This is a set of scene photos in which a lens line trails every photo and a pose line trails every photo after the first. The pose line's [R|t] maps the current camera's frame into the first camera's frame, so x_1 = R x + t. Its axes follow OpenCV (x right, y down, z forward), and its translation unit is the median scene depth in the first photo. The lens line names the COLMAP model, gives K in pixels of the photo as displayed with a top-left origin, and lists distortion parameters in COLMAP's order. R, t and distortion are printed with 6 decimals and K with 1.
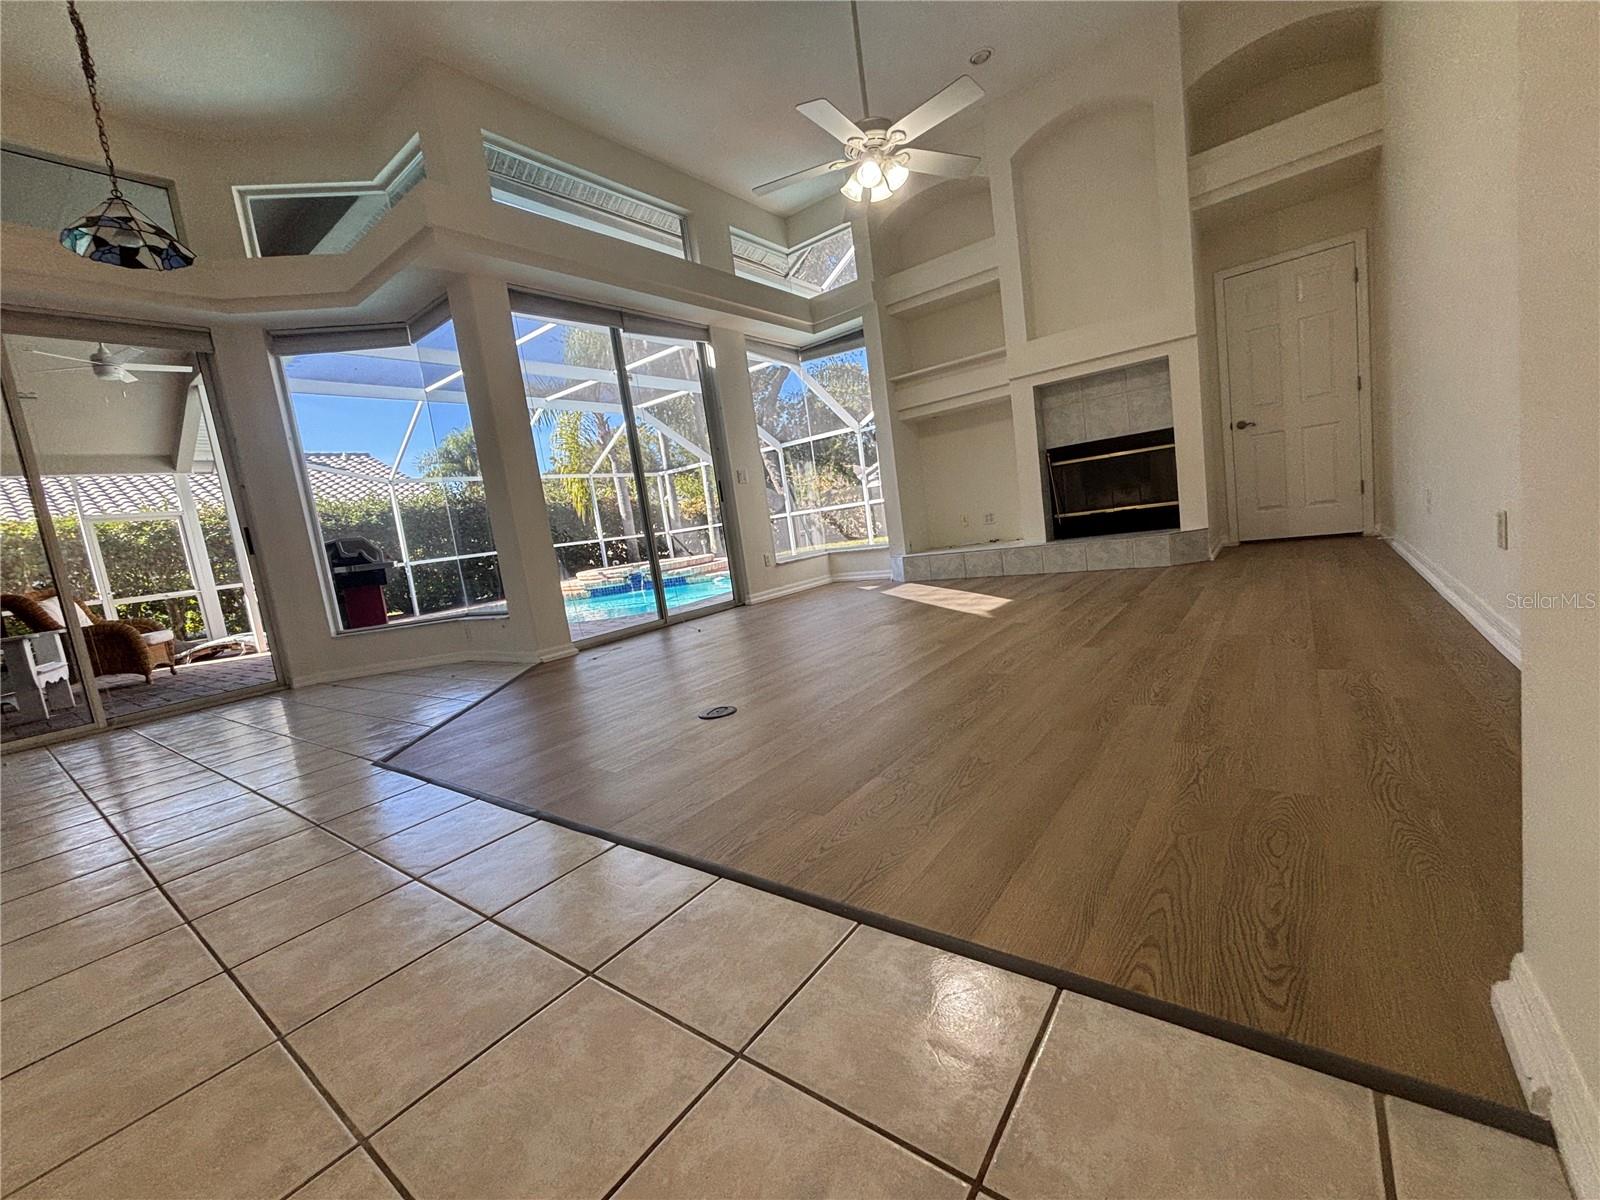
lens RADIAL K [[646.8, 0, 800.0], [0, 646.8, 600.0], [0, 0, 1]] dist [0.001605, 0.000155]
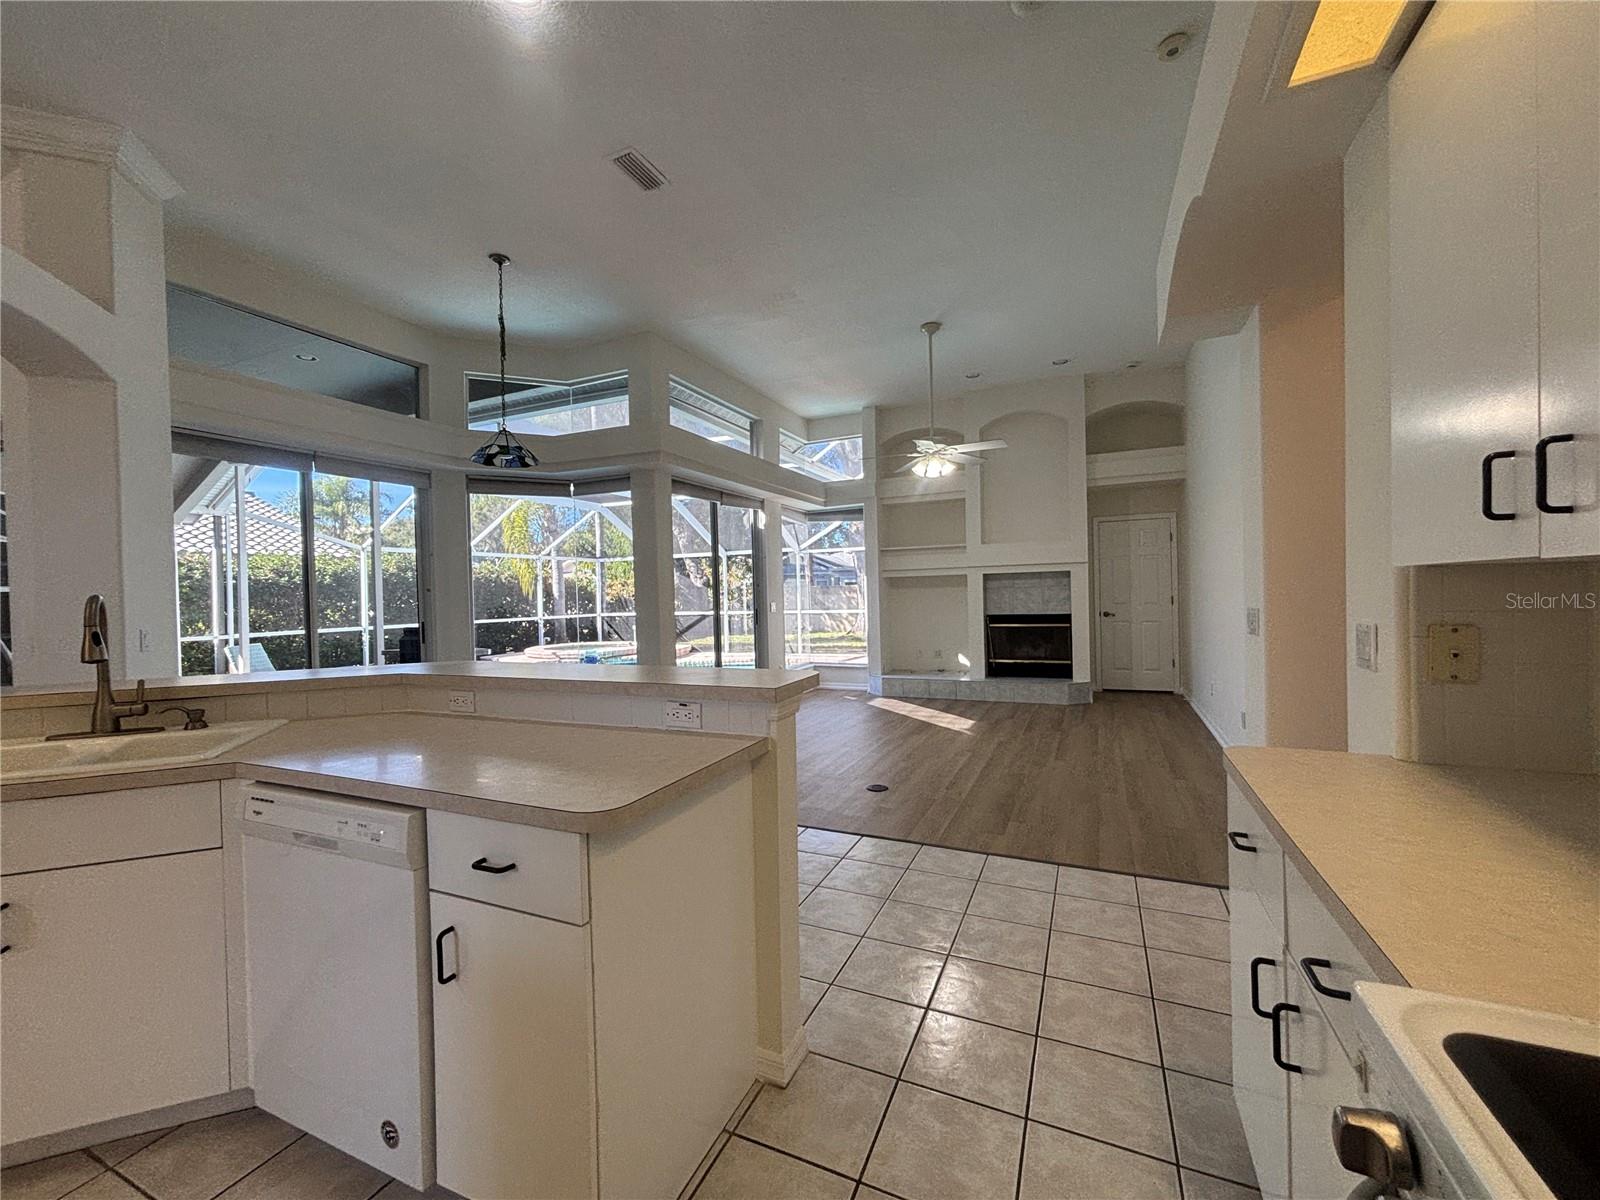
lens RADIAL K [[644.2, 0, 794.1], [0, 644.2, 598.5], [0, 0, 1]] dist [-0.000944, -0.000233]
pose [[0.973345, 0.106281, 0.203235, -0.350545], [-0.079220, 0.987405, -0.136953, -0.035393], [-0.215231, 0.117202, 0.969505, -0.328436]]
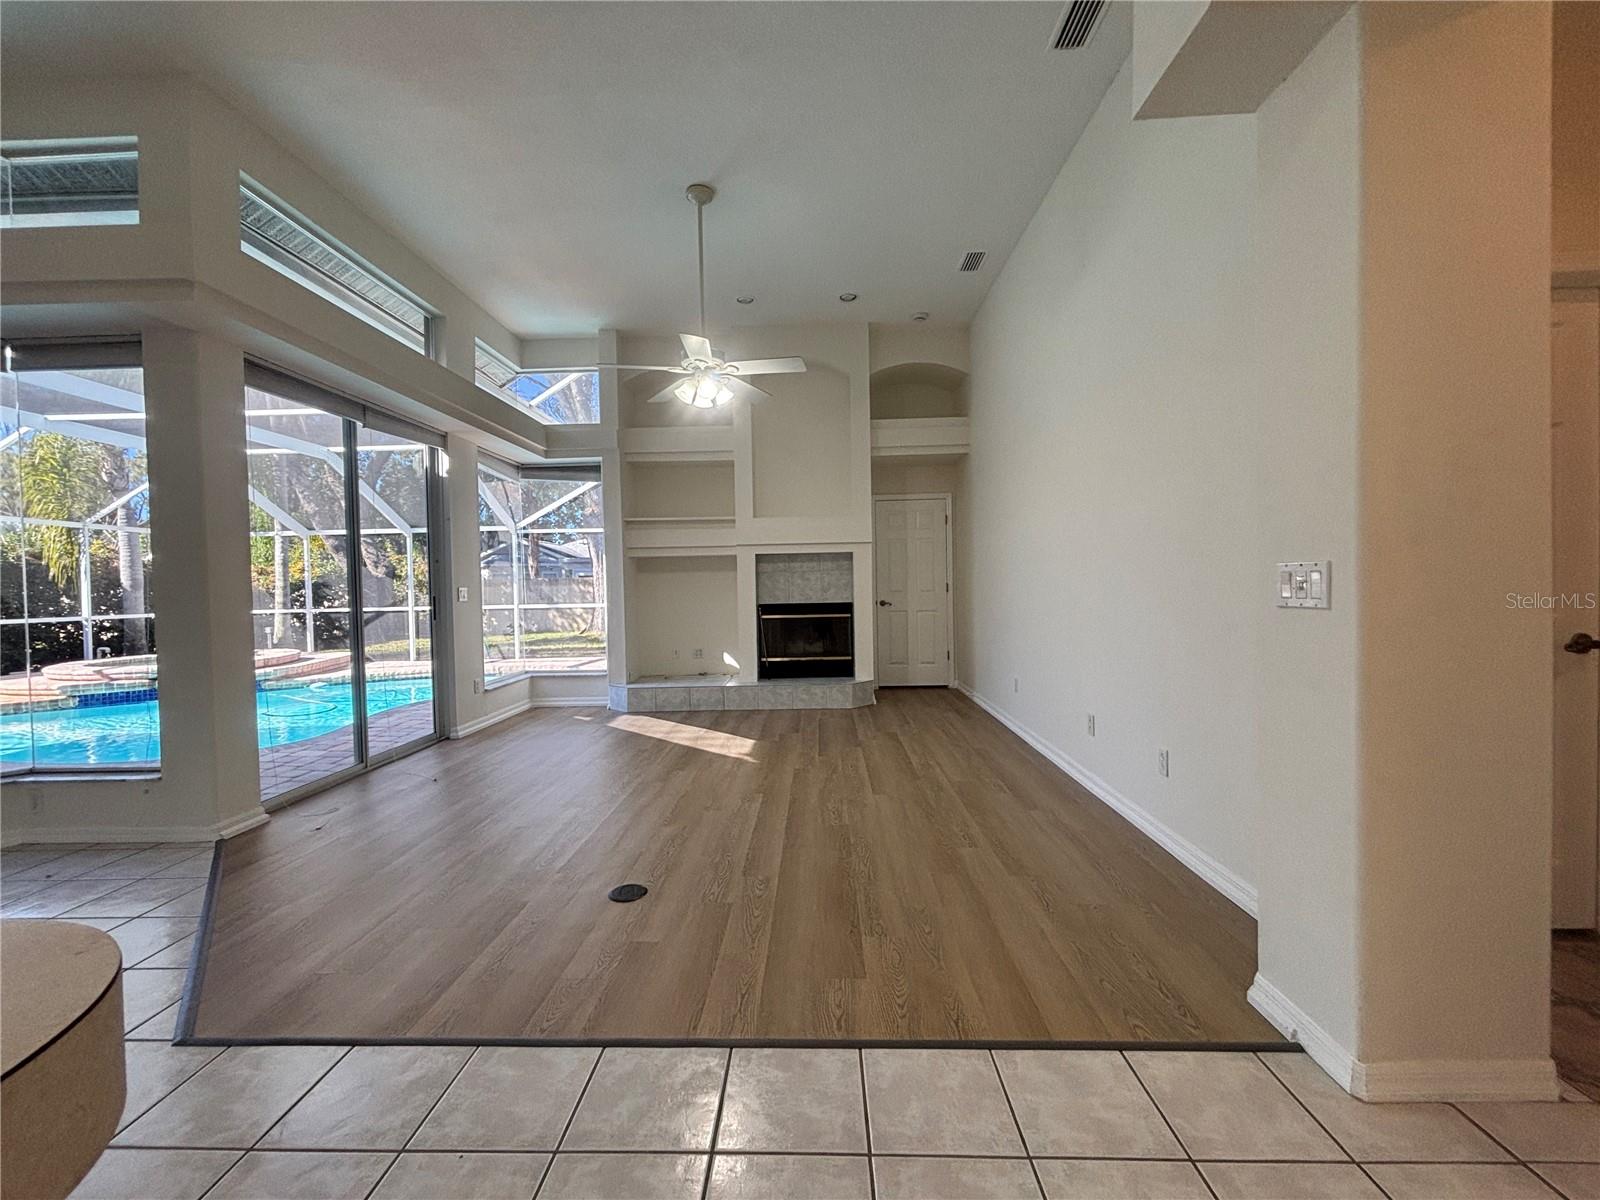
lens RADIAL K [[645.9, 0, 804.1], [0, 645.9, 604.7], [0, 0, 1]] dist [-0.000587, -0.000466]
pose [[0.810051, 0.101312, 0.577540, -0.247491], [-0.019398, 0.989051, -0.146291, -0.059198], [-0.586038, 0.107300, 0.803148, -0.011814]]
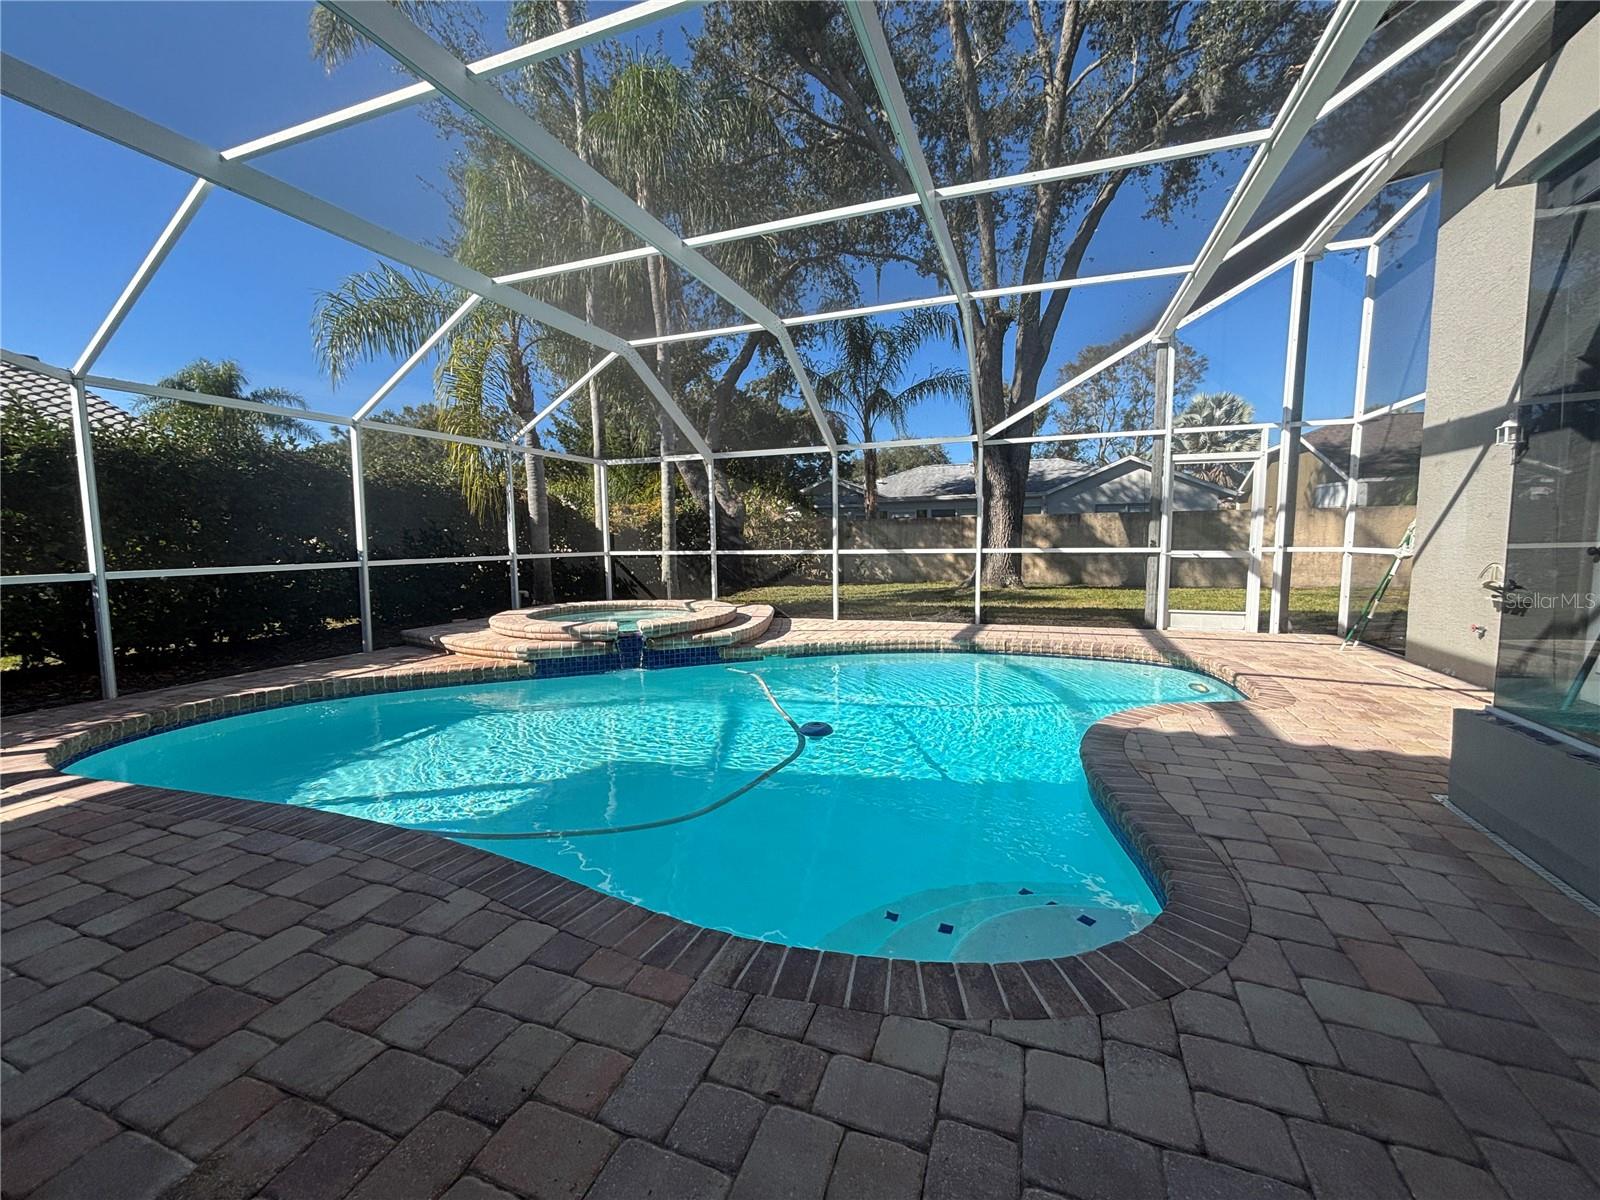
lens RADIAL K [[644.2, 0, 794.1], [0, 644.2, 598.5], [0, 0, 1]] dist [-0.000944, -0.000233]
pose [[0.956810, 0.096678, 0.274167, -0.629899], [-0.083262, 0.994709, -0.060182, -0.116133], [-0.278535, 0.034755, 0.959797, 1.044415]]
